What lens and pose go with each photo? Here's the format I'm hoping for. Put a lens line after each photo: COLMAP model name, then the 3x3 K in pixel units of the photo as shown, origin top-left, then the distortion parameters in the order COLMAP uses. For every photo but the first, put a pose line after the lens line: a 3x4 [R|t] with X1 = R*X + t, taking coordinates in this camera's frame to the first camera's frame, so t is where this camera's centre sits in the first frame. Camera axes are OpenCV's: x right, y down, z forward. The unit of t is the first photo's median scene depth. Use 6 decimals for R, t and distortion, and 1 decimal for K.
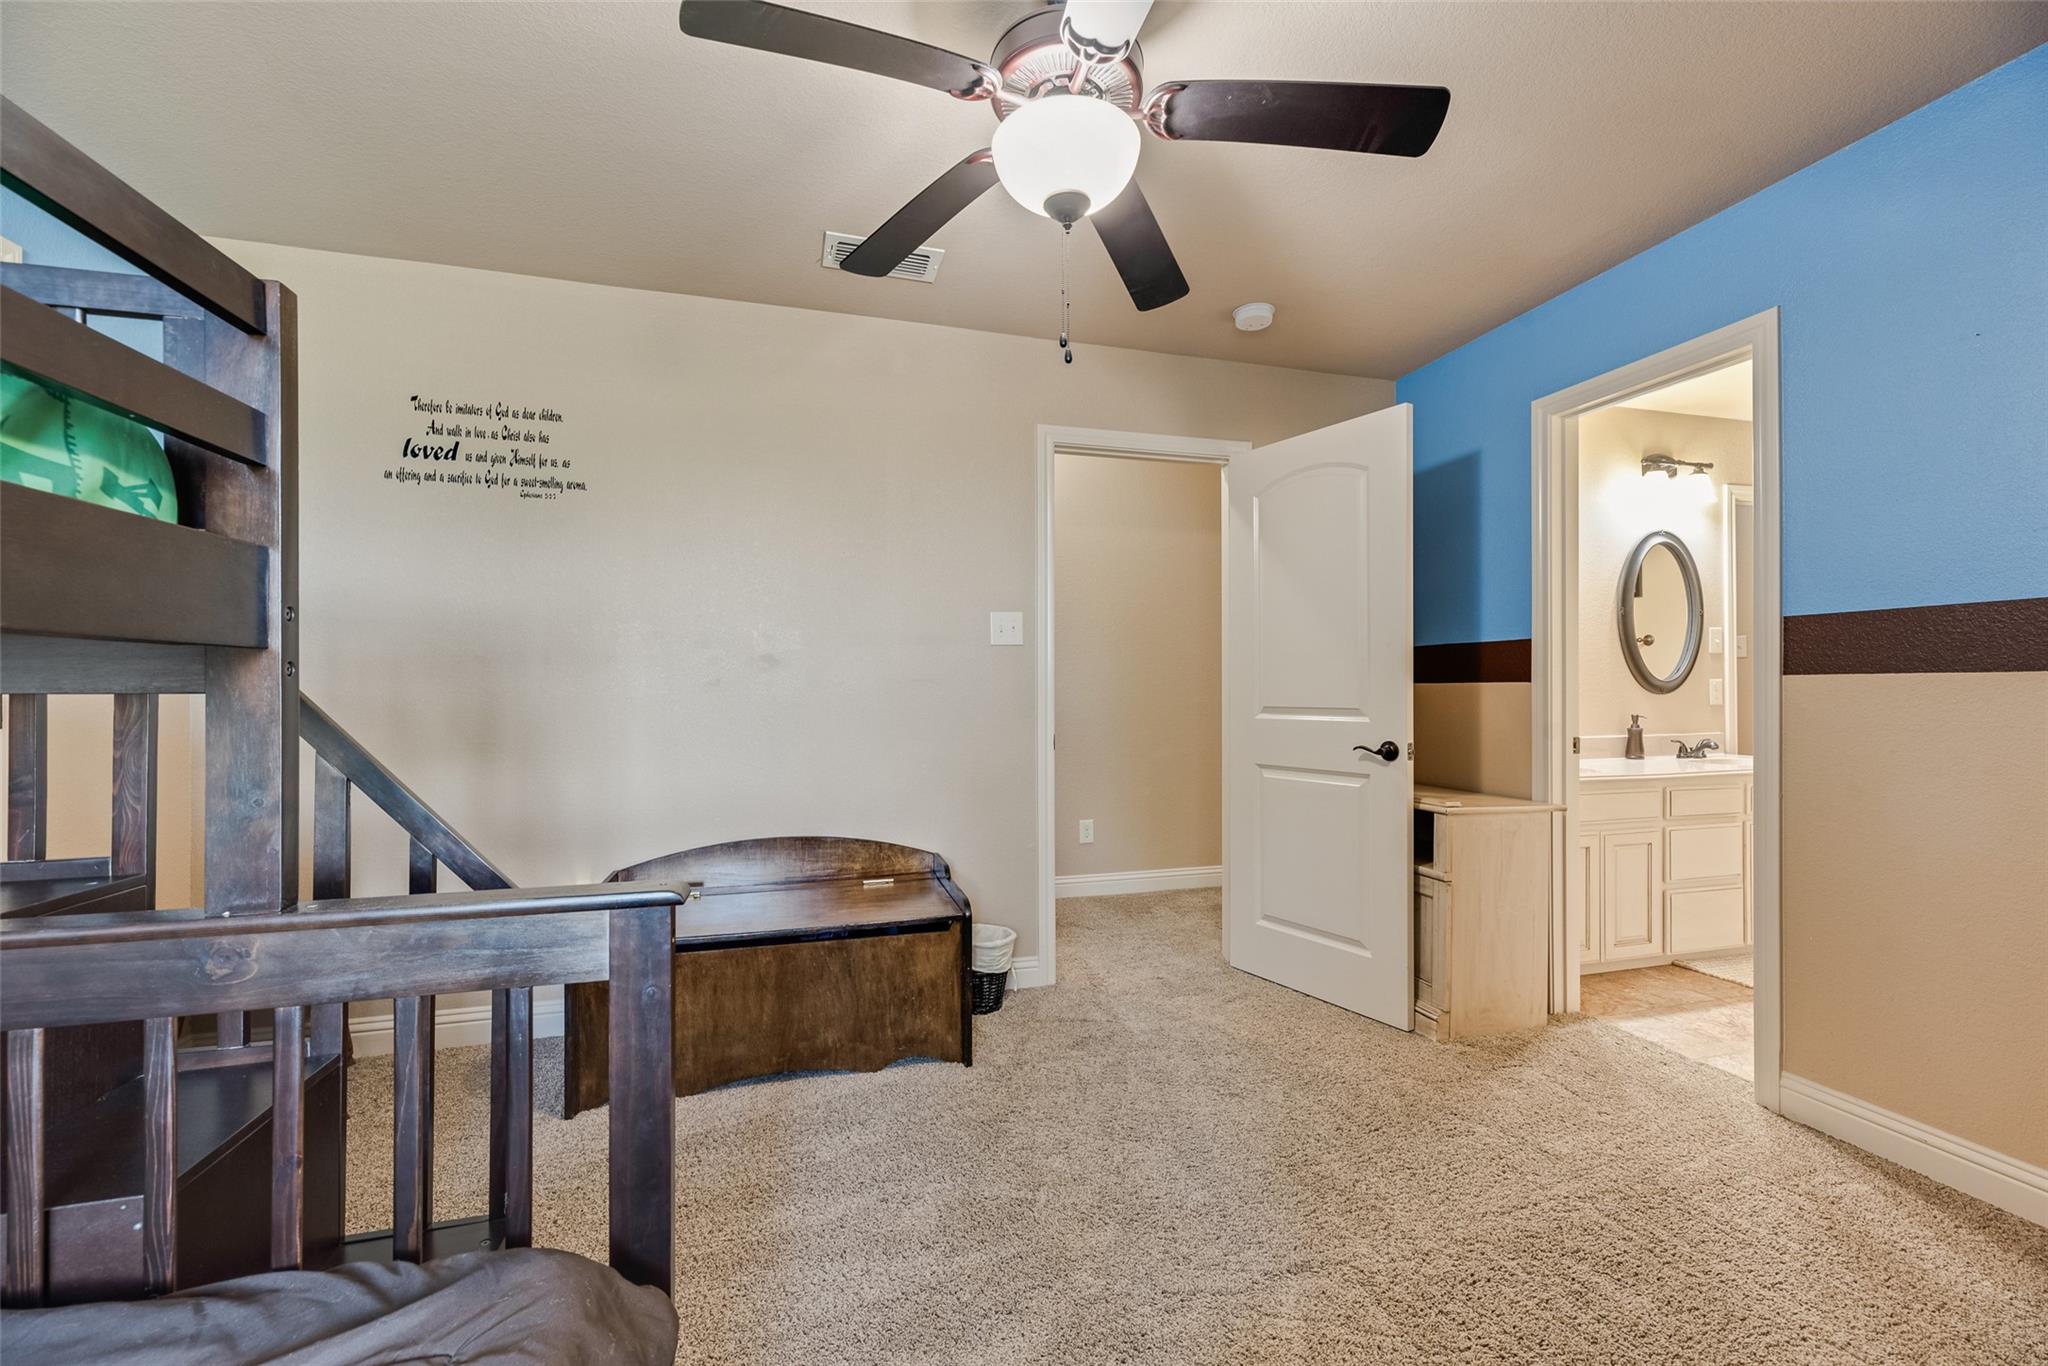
lens RADIAL K [[824.1, 0, 1024.0], [0, 824.1, 683.0], [0, 0, 1]] dist [0.002602, 0.000229]
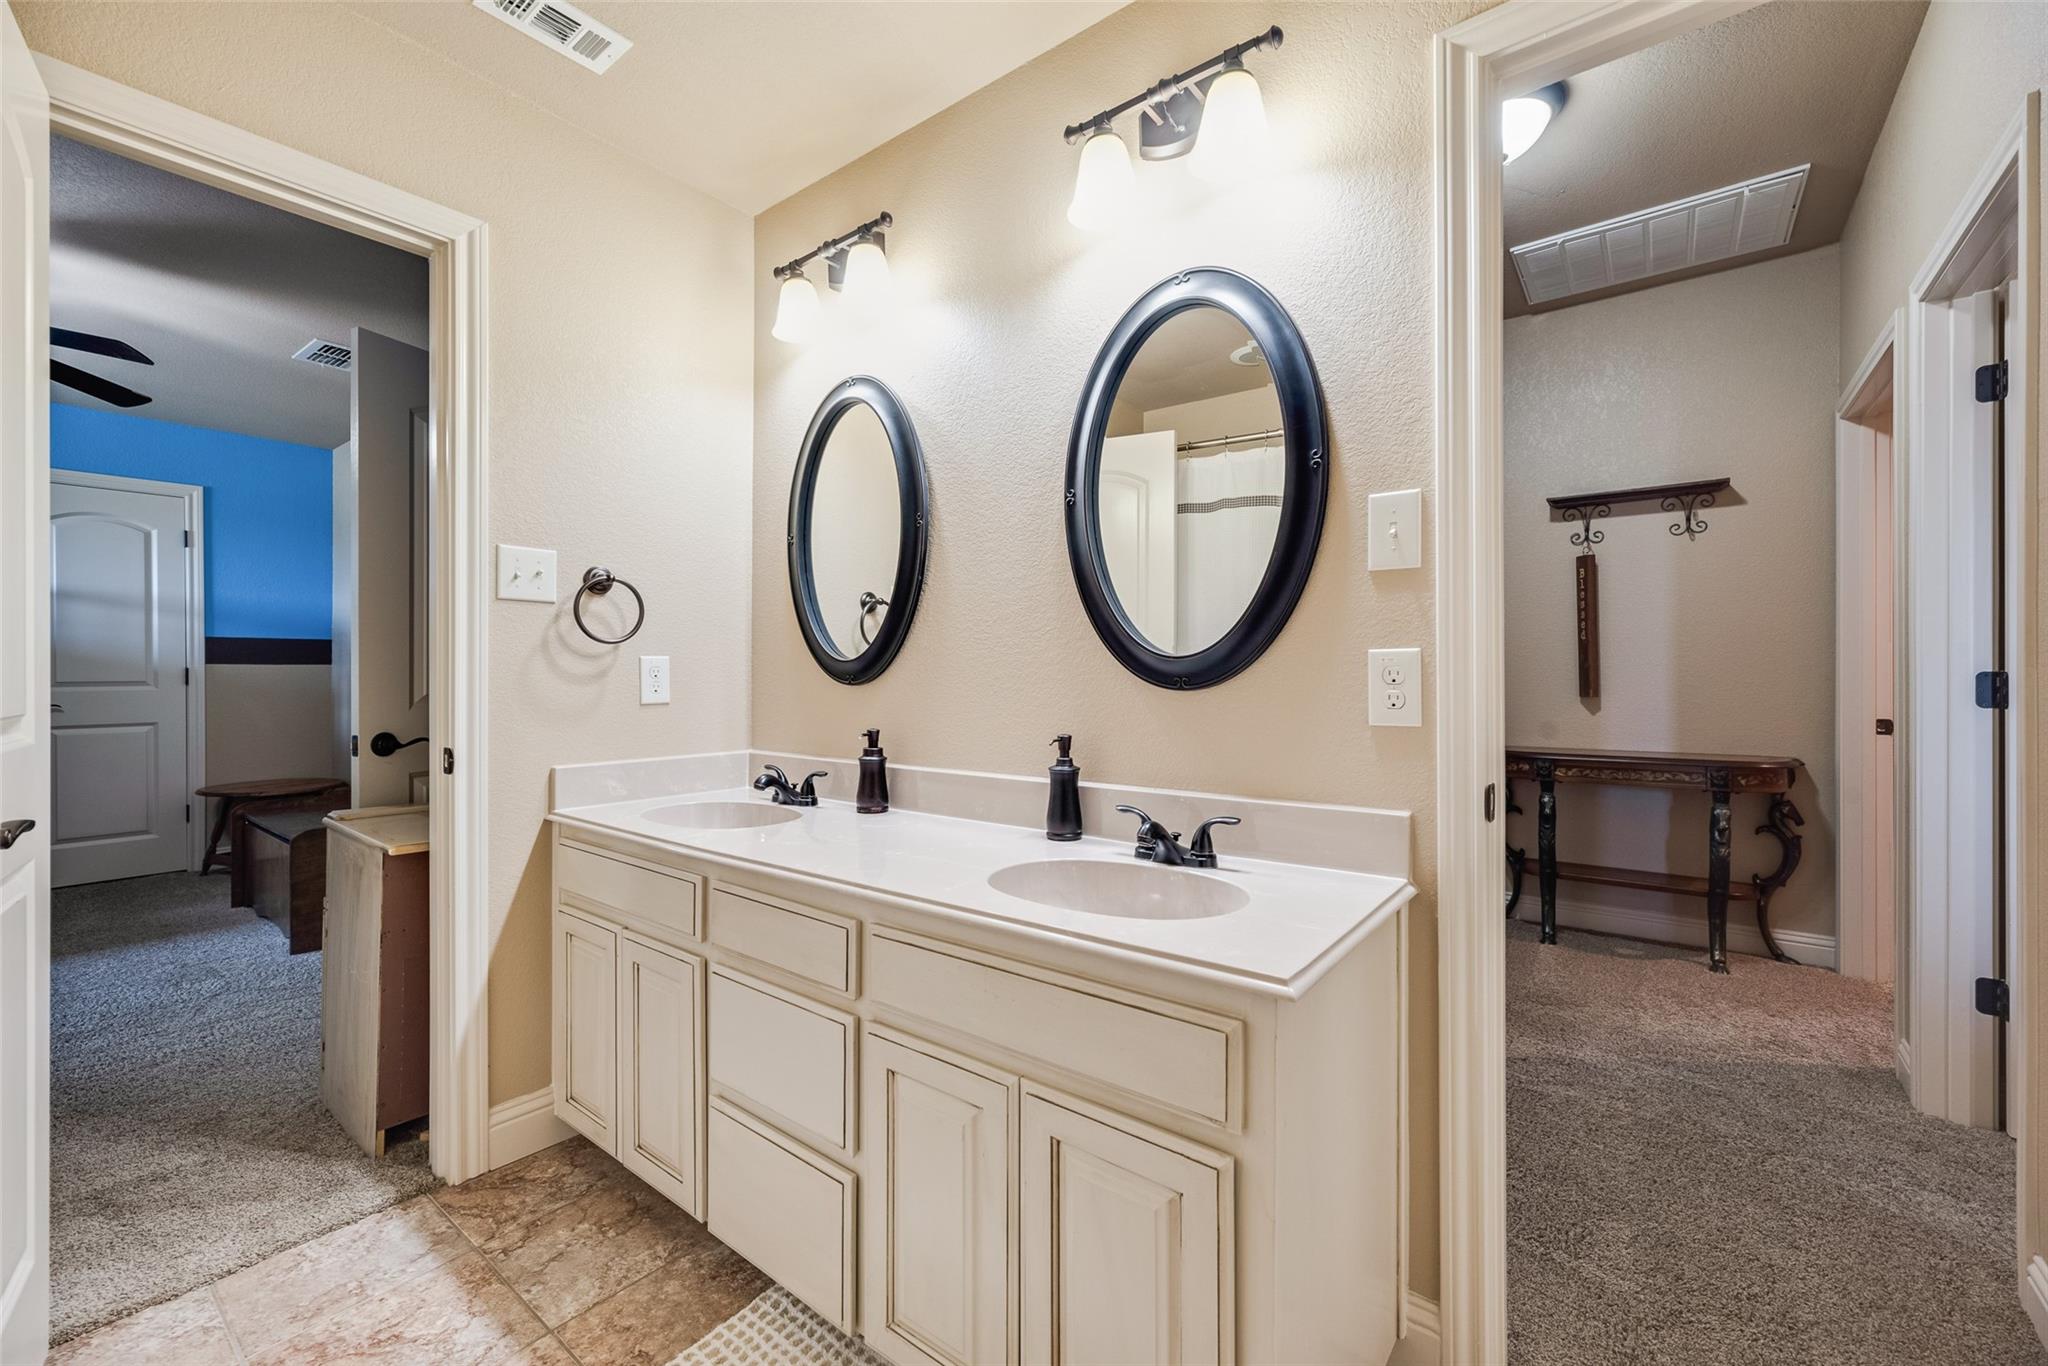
lens RADIAL K [[824.1, 0, 1024.0], [0, 824.1, 683.0], [0, 0, 1]] dist [0.002602, 0.000229]
pose [[0.599927, 0.003369, -0.800048, 1.116424], [-0.003387, 0.999993, 0.001671, 0.010128], [0.800047, 0.001708, 0.599934, 0.755310]]
